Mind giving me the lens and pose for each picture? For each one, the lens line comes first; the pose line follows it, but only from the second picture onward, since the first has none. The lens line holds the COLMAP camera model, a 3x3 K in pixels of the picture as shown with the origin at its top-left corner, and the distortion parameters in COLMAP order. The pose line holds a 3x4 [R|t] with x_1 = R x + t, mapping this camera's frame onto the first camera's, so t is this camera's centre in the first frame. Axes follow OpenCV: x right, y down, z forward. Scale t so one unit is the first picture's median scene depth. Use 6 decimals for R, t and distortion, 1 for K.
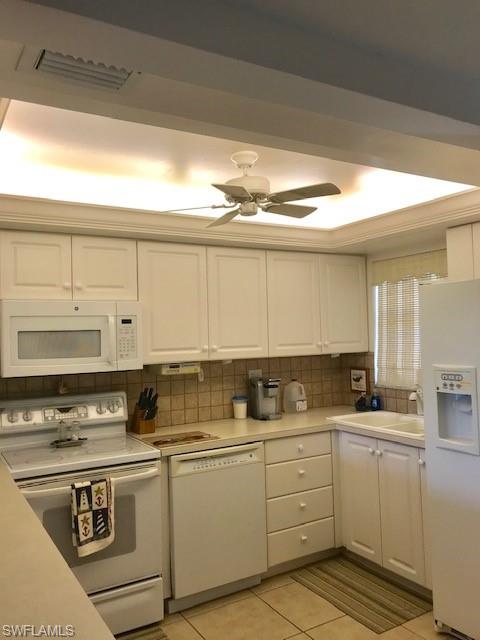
lens RADIAL K [[525.0, 0, 240.0], [0, 525.0, 307.8], [0, 0, 1]] dist [0.212988, -0.683735]
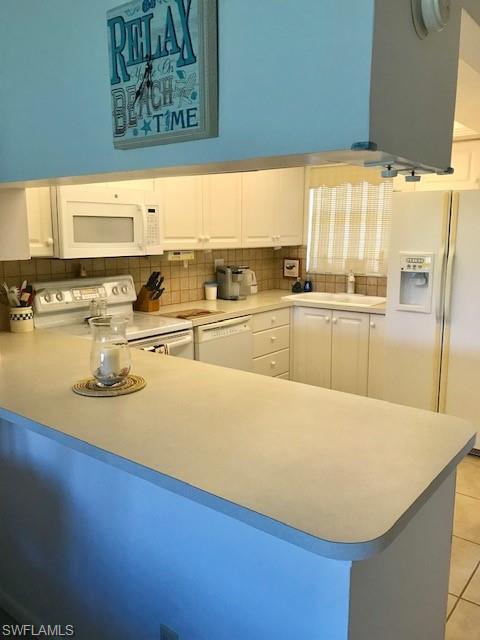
lens RADIAL K [[524.5, 0, 240.0], [0, 524.5, 320.0], [0, 0, 1]] dist [0.046196, -0.059477]
pose [[0.935550, -0.032039, 0.351738, -0.357343], [-0.042924, 0.978182, 0.203268, 0.014761], [-0.350576, -0.205266, 0.913763, -0.090557]]
